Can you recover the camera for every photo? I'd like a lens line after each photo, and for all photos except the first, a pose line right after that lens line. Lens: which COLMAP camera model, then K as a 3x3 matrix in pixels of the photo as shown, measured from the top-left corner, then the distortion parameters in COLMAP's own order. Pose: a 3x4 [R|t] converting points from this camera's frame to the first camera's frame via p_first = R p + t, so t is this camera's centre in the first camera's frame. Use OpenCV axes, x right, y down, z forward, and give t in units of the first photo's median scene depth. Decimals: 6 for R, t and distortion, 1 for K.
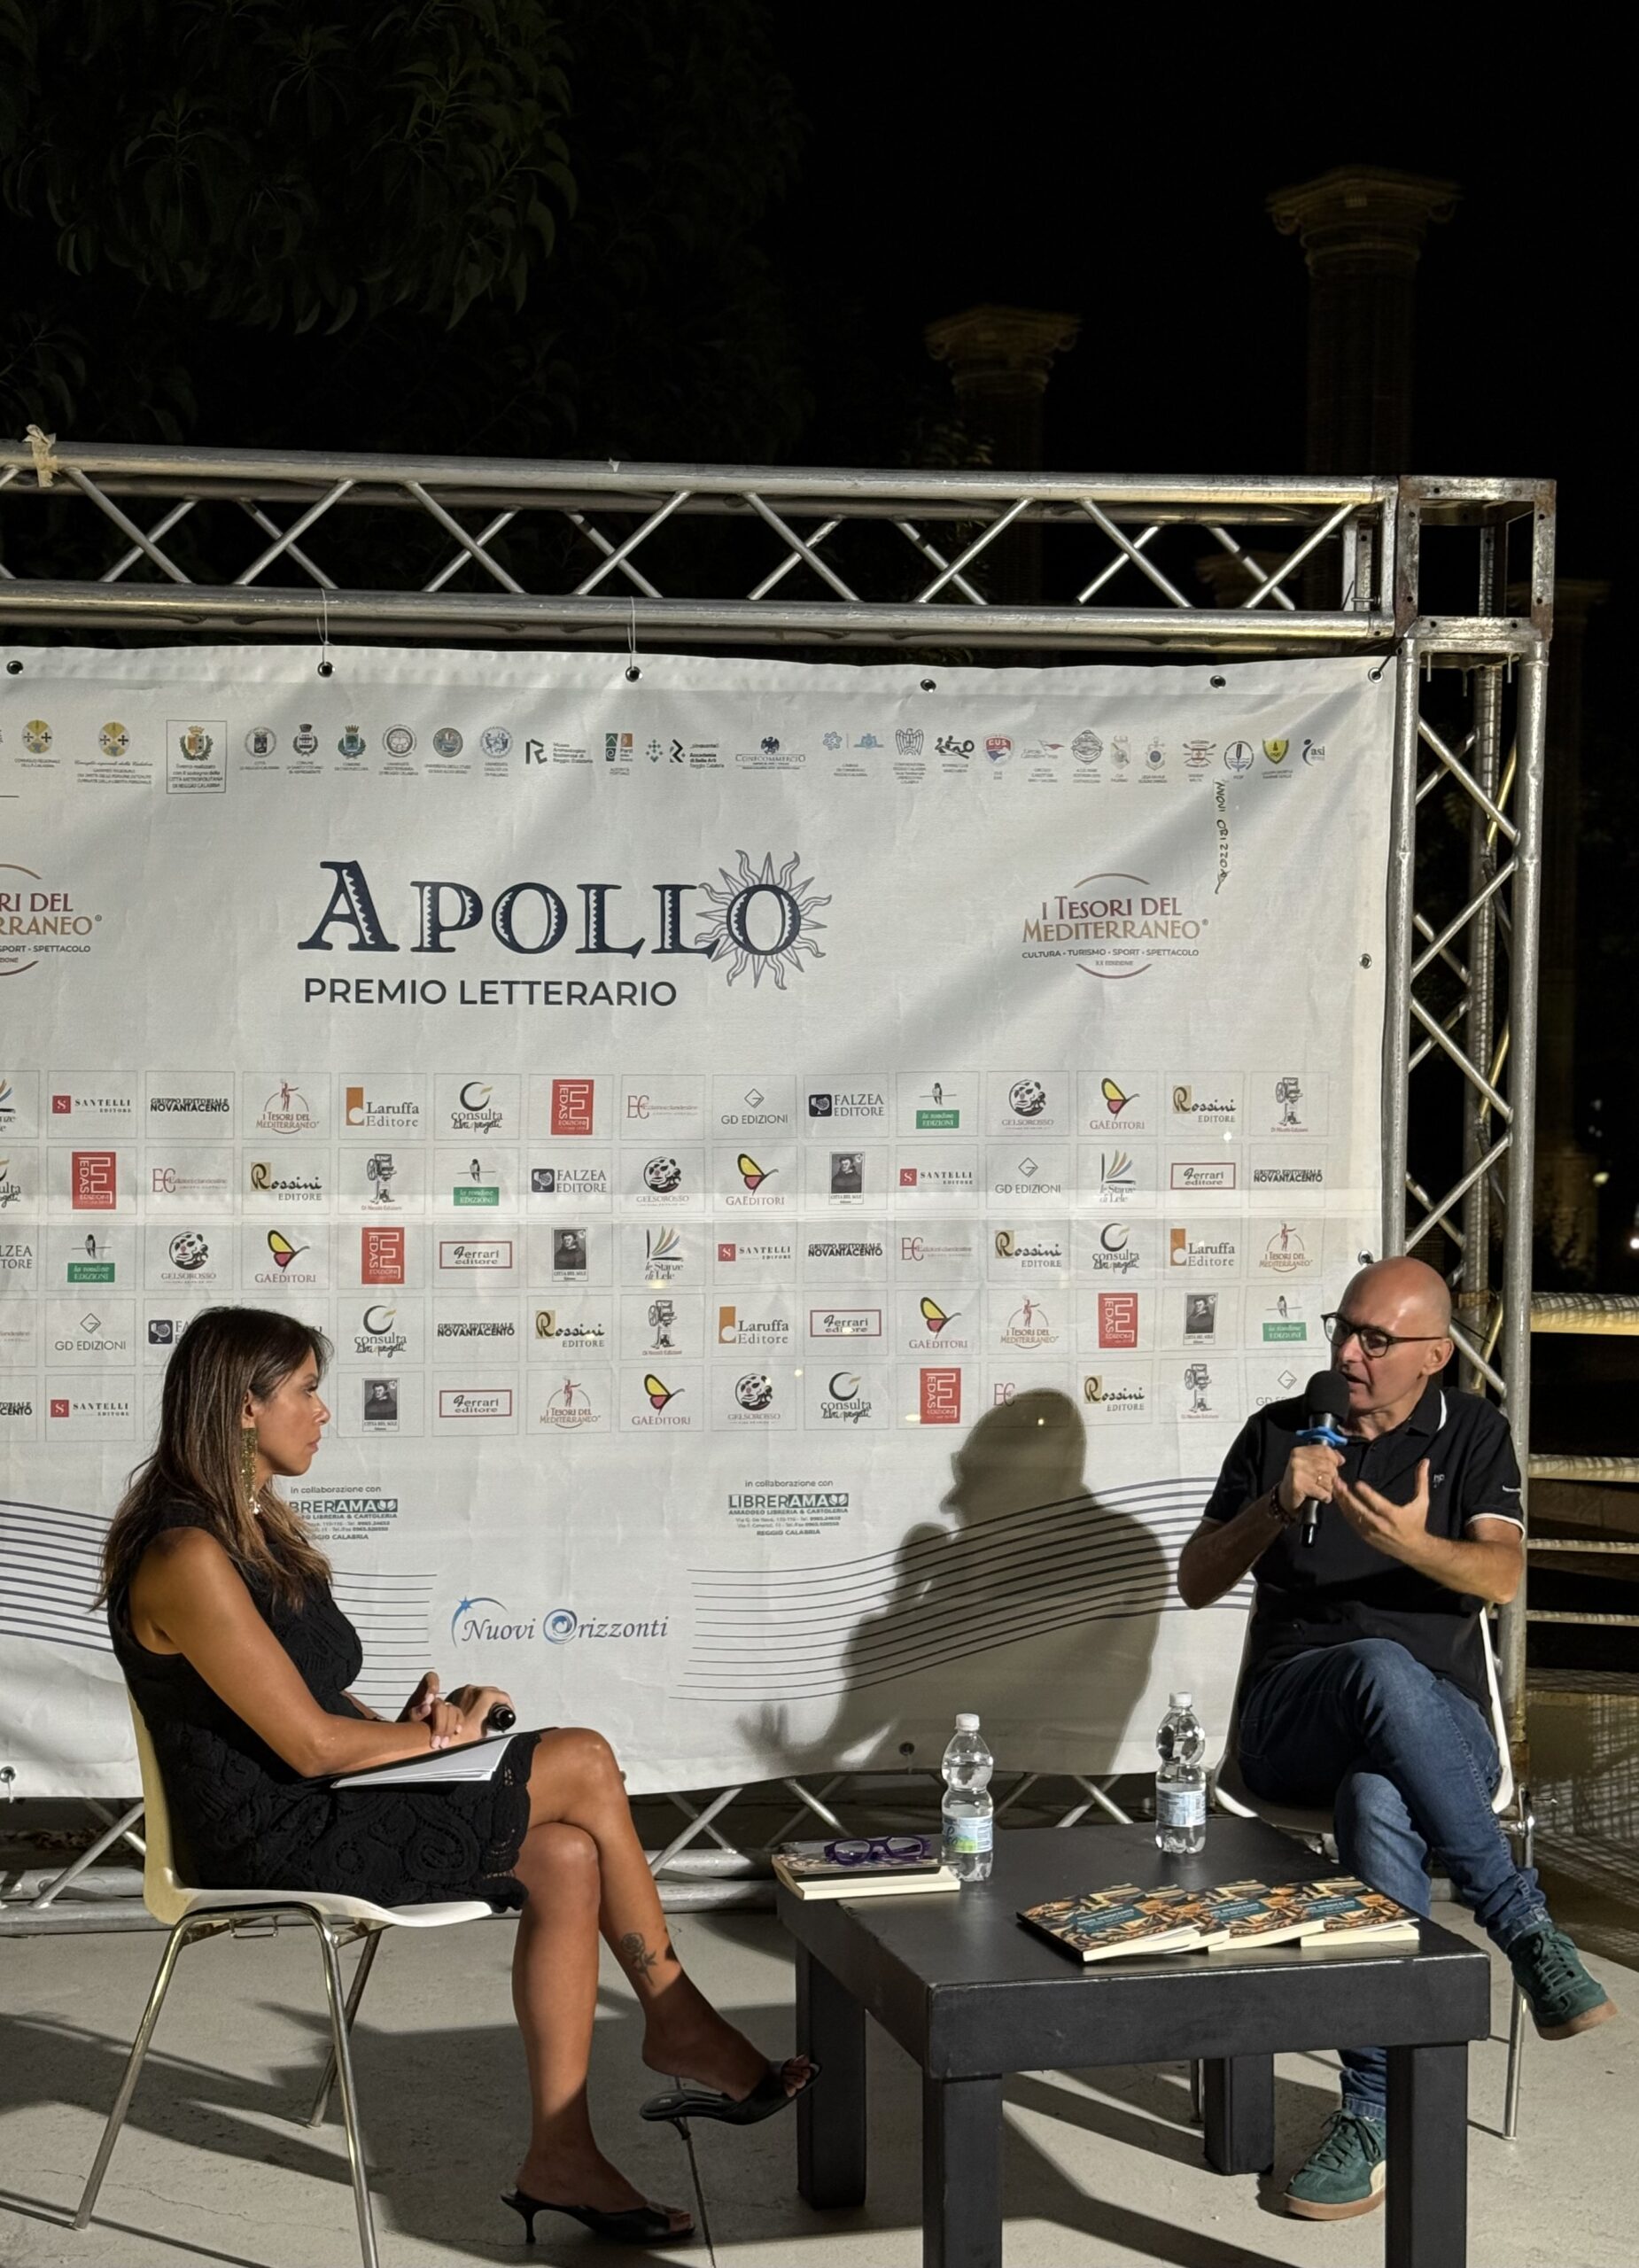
lens RADIAL K [[3689.0, 0, 809.7], [0, 3689.0, 1067.8], [0, 0, 1]] dist [0.109764, 0.000000]
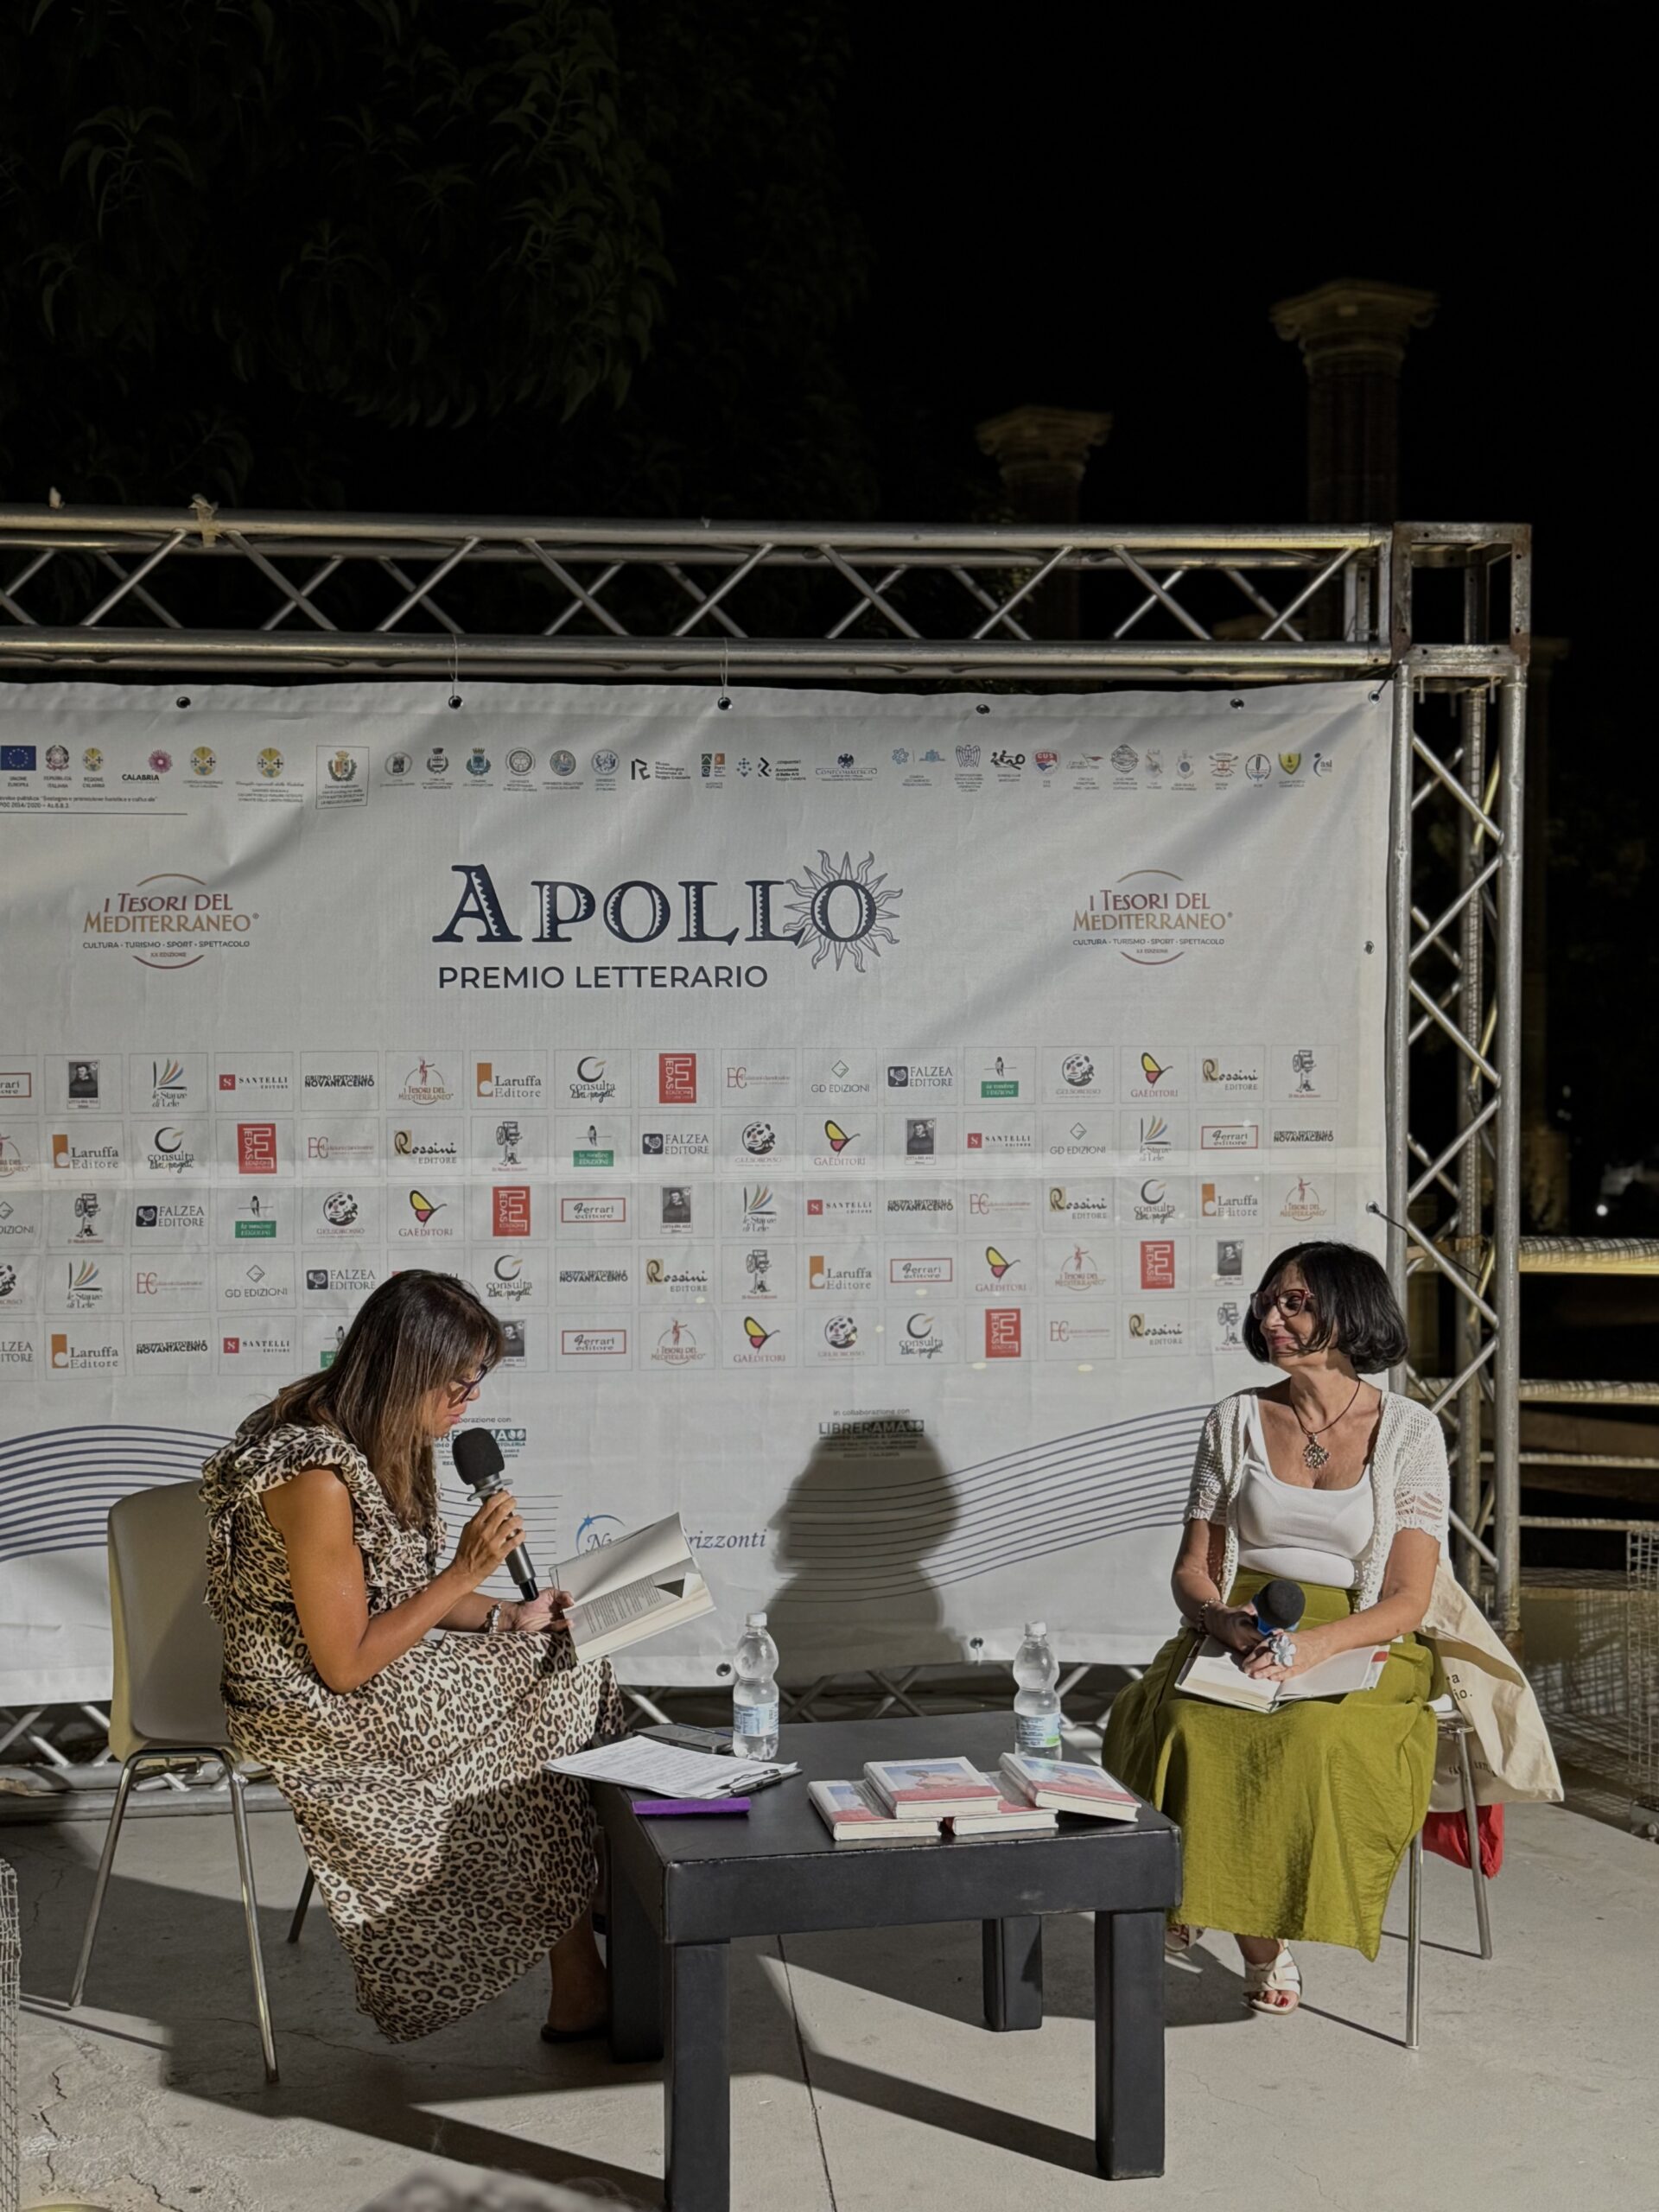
lens RADIAL K [[2777.3, 0, 793.1], [0, 2777.3, 1123.5], [0, 0, 1]] dist [0.014815, 0.000000]
pose [[0.999809, -0.012717, -0.014819, -0.015893], [0.012569, 0.999871, -0.010034, 0.032566], [0.014945, 0.009846, 0.999840, 0.147116]]
